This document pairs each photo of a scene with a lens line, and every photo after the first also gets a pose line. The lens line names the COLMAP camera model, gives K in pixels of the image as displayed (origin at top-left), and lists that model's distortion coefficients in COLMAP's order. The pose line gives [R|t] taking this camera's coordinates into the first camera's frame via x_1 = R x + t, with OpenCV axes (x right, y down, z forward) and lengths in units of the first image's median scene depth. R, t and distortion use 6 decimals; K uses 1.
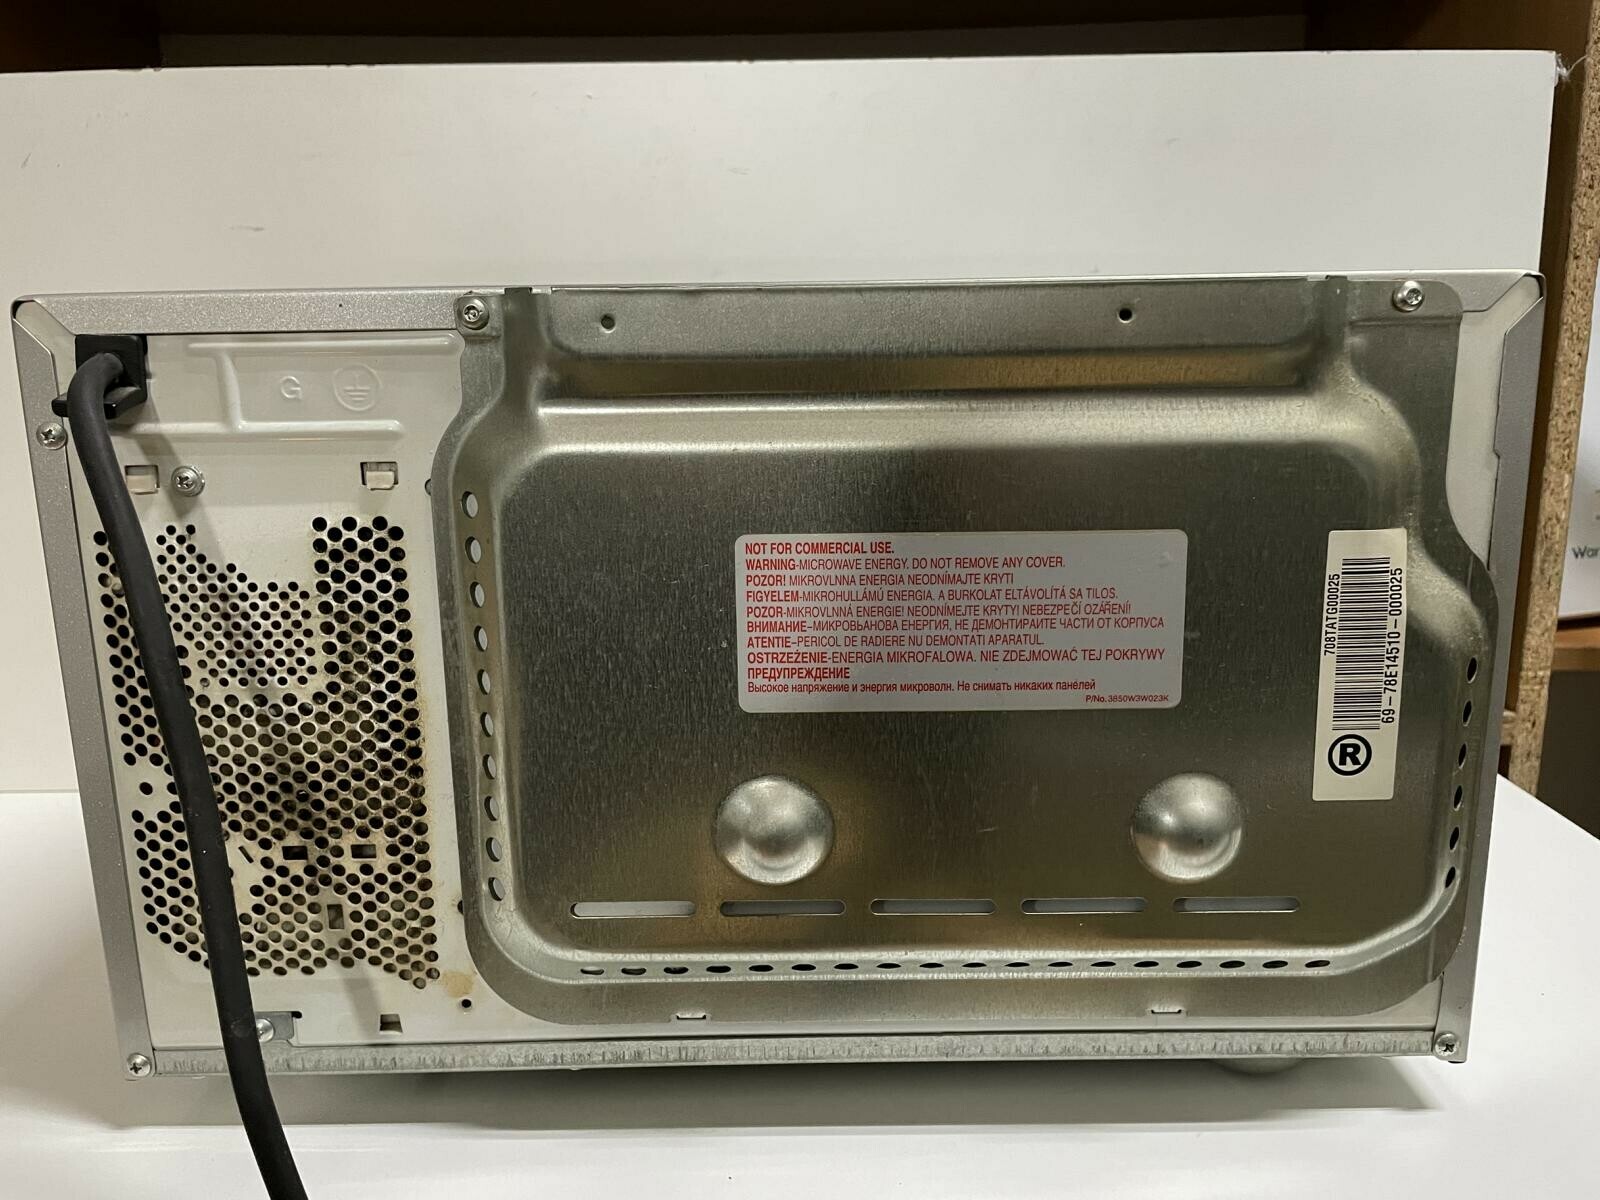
lens RADIAL K [[1224.5, 0, 800.5], [0, 1224.5, 592.0], [0, 0, 1]] dist [0.051618, -0.059731]
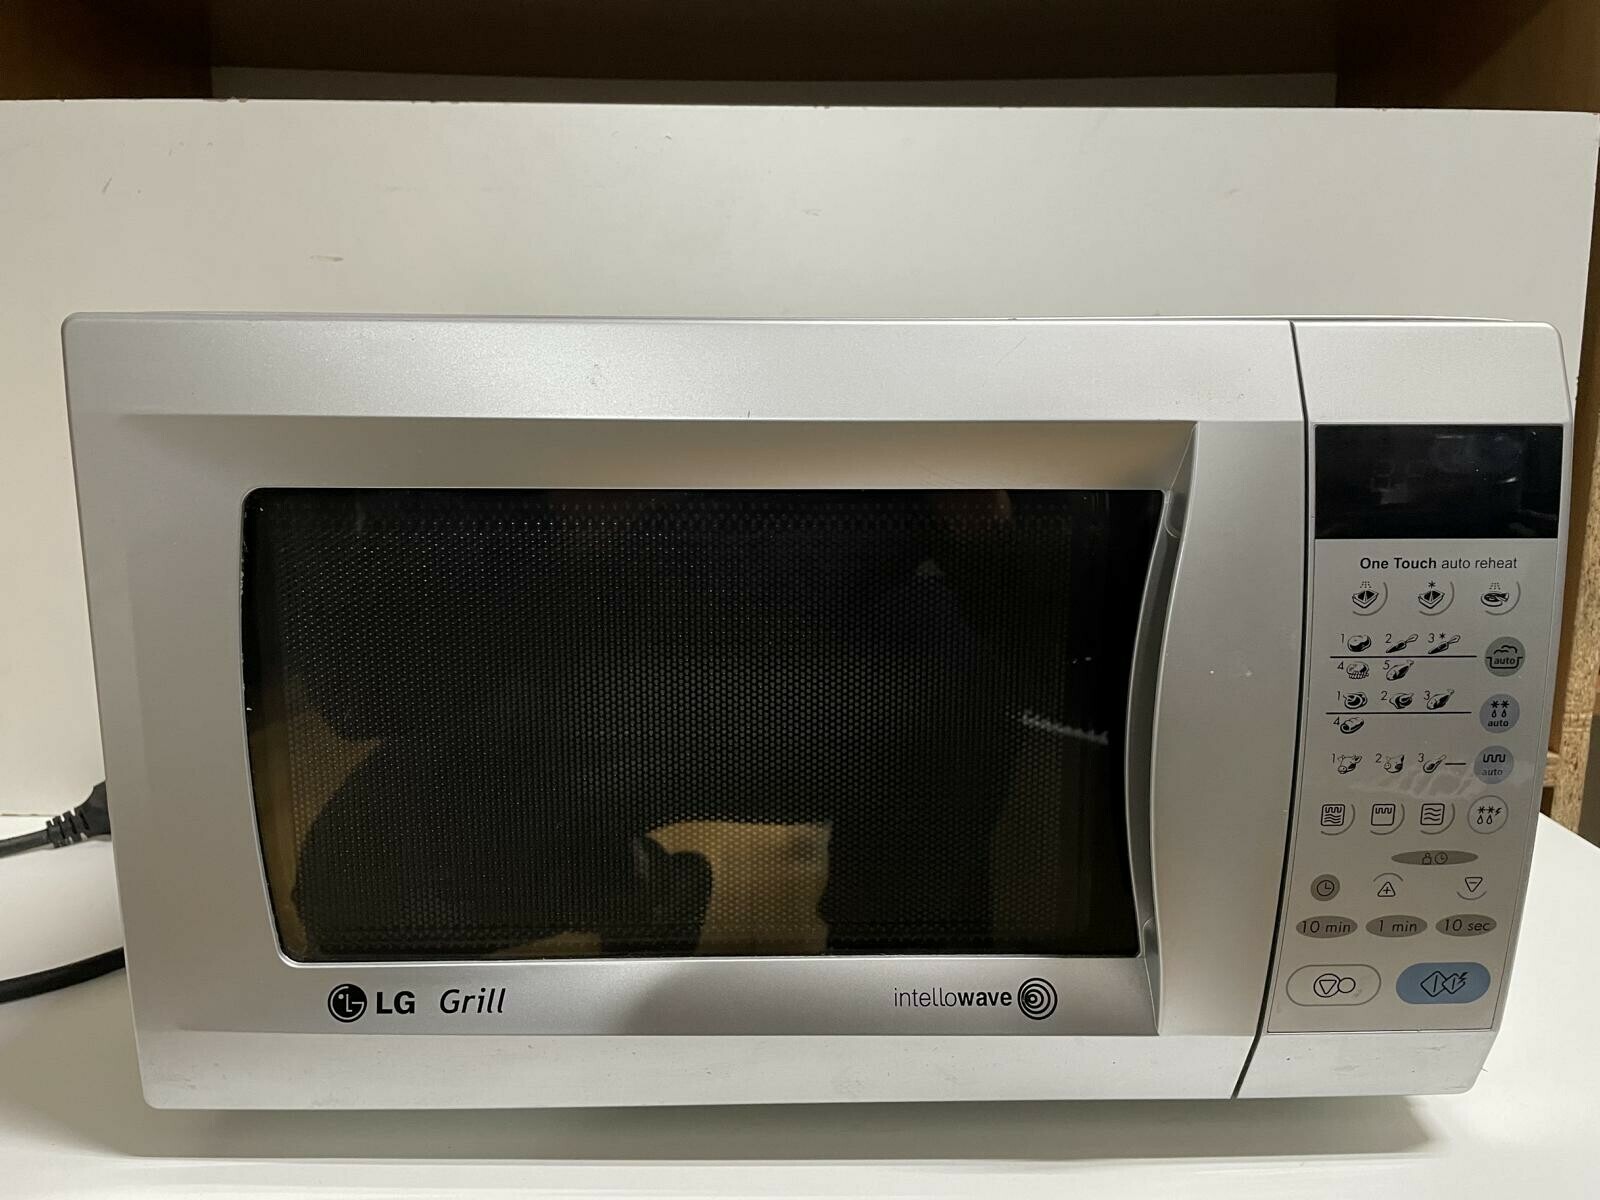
lens RADIAL K [[1224.5, 0, 801.4], [0, 1224.5, 584.6], [0, 0, 1]] dist [0.051618, -0.059731]
pose [[0.999716, 0.015931, 0.017735, -0.064956], [-0.015321, 0.999303, -0.034035, 0.002195], [-0.018265, 0.033753, 0.999263, -0.009751]]
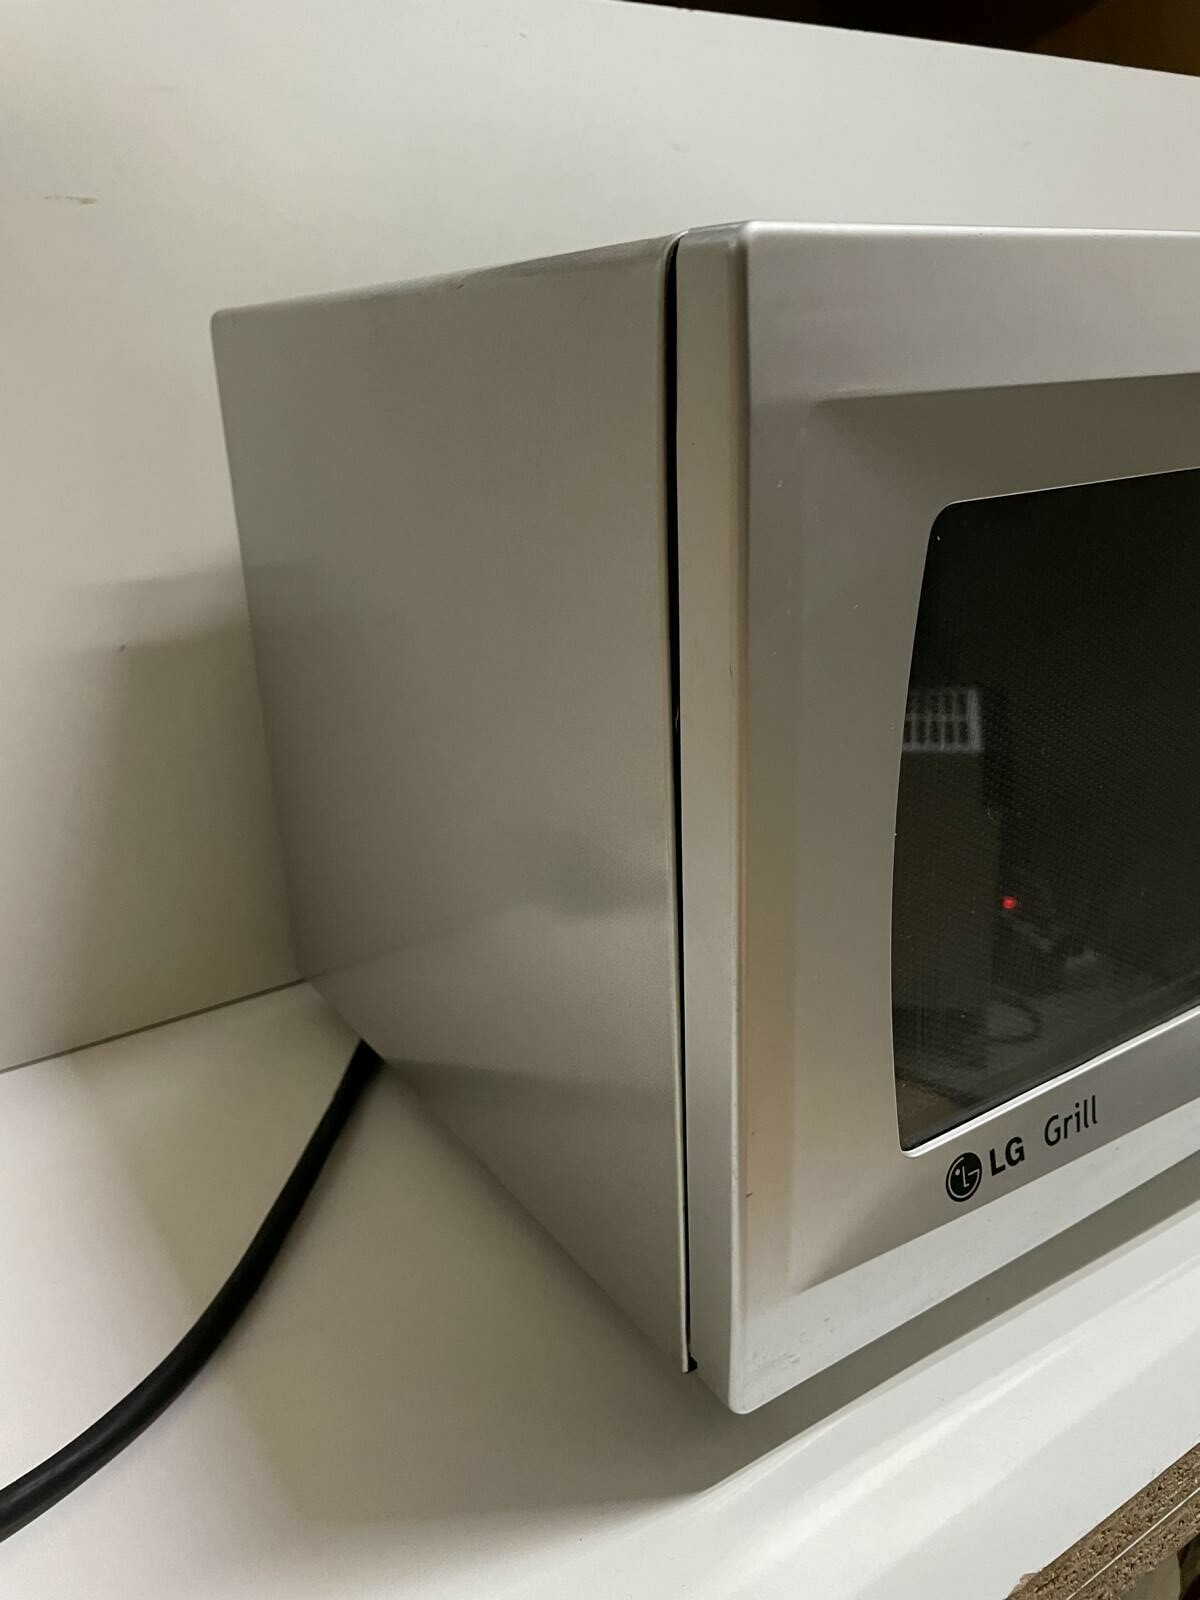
lens RADIAL K [[1224.5, 0, 600.3], [0, 1224.5, 797.2], [0, 0, 1]] dist [0.051618, -0.059731]
pose [[0.846520, -0.199376, 0.493612, -0.541829], [0.143480, 0.978356, 0.149108, -0.037973], [-0.512657, -0.055399, 0.856804, 0.252360]]
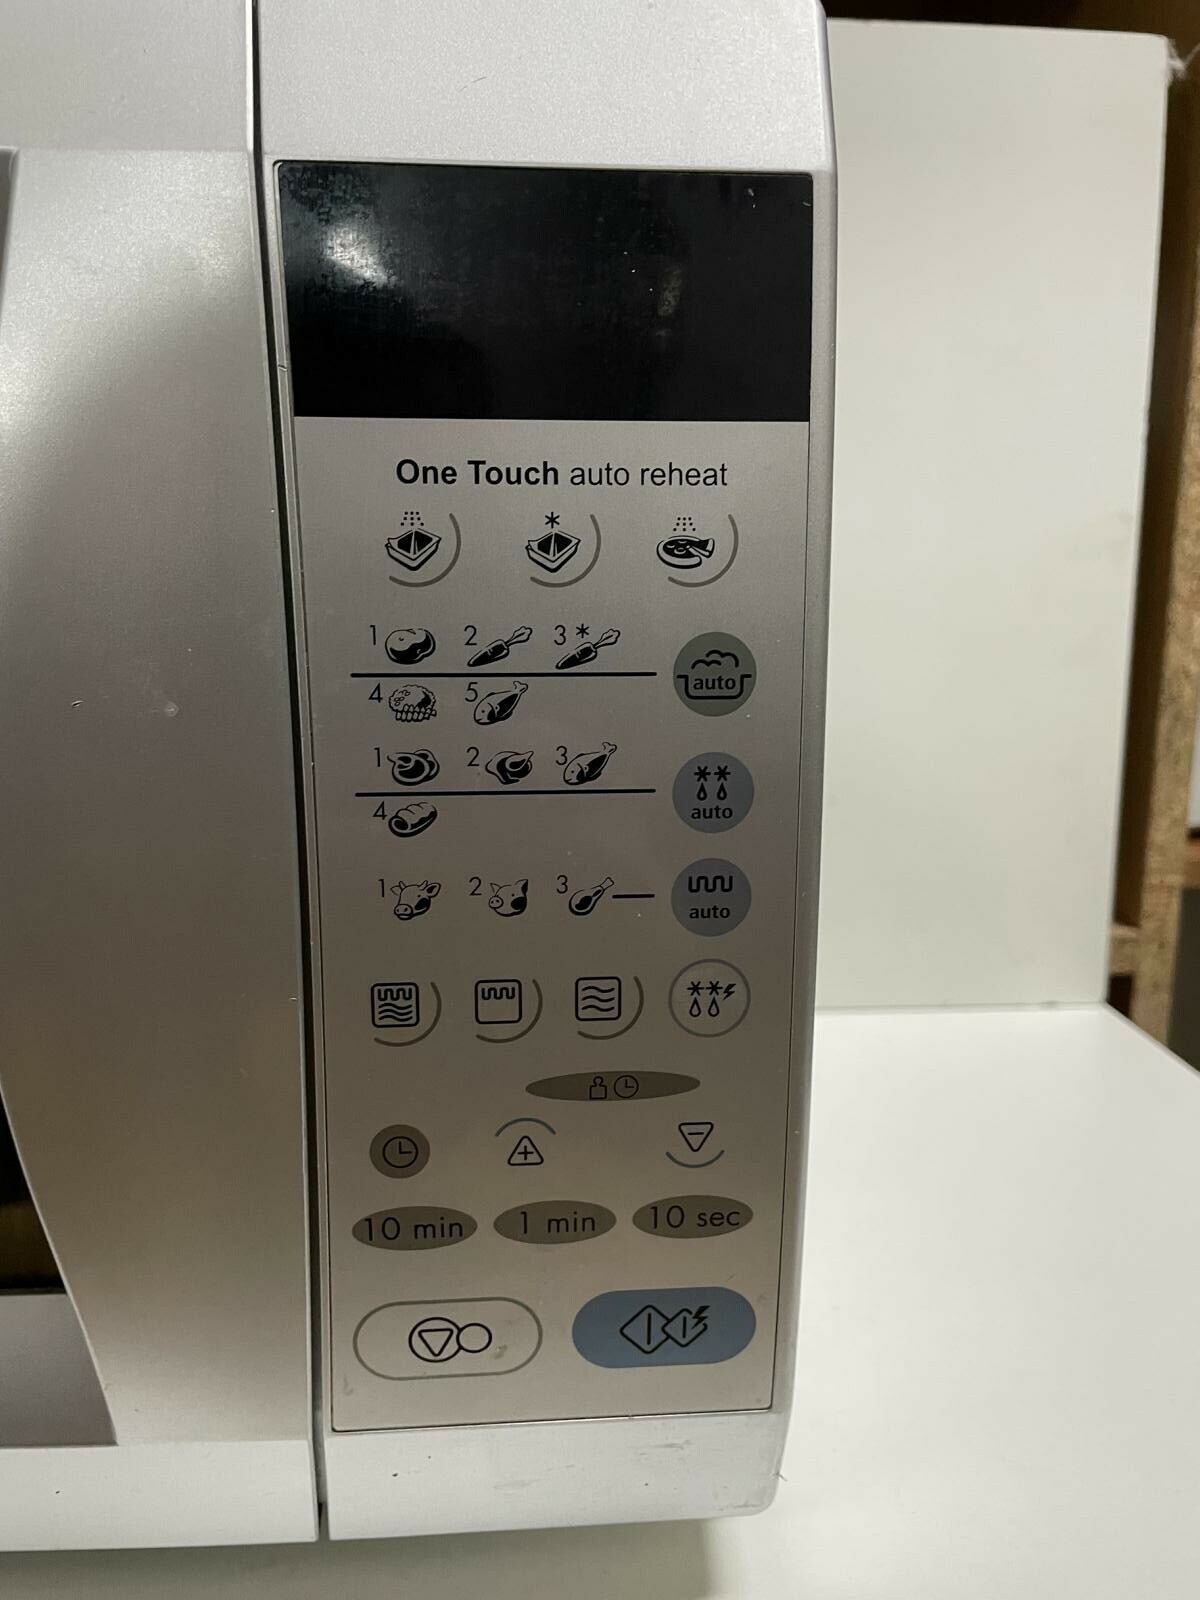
lens RADIAL K [[1224.5, 0, 596.2], [0, 1224.5, 803.1], [0, 0, 1]] dist [0.051618, -0.059731]
pose [[0.998442, 0.007111, 0.055341, 0.201541], [-0.005371, 0.999488, -0.031528, 0.044765], [-0.055537, 0.031182, 0.997970, 0.255585]]
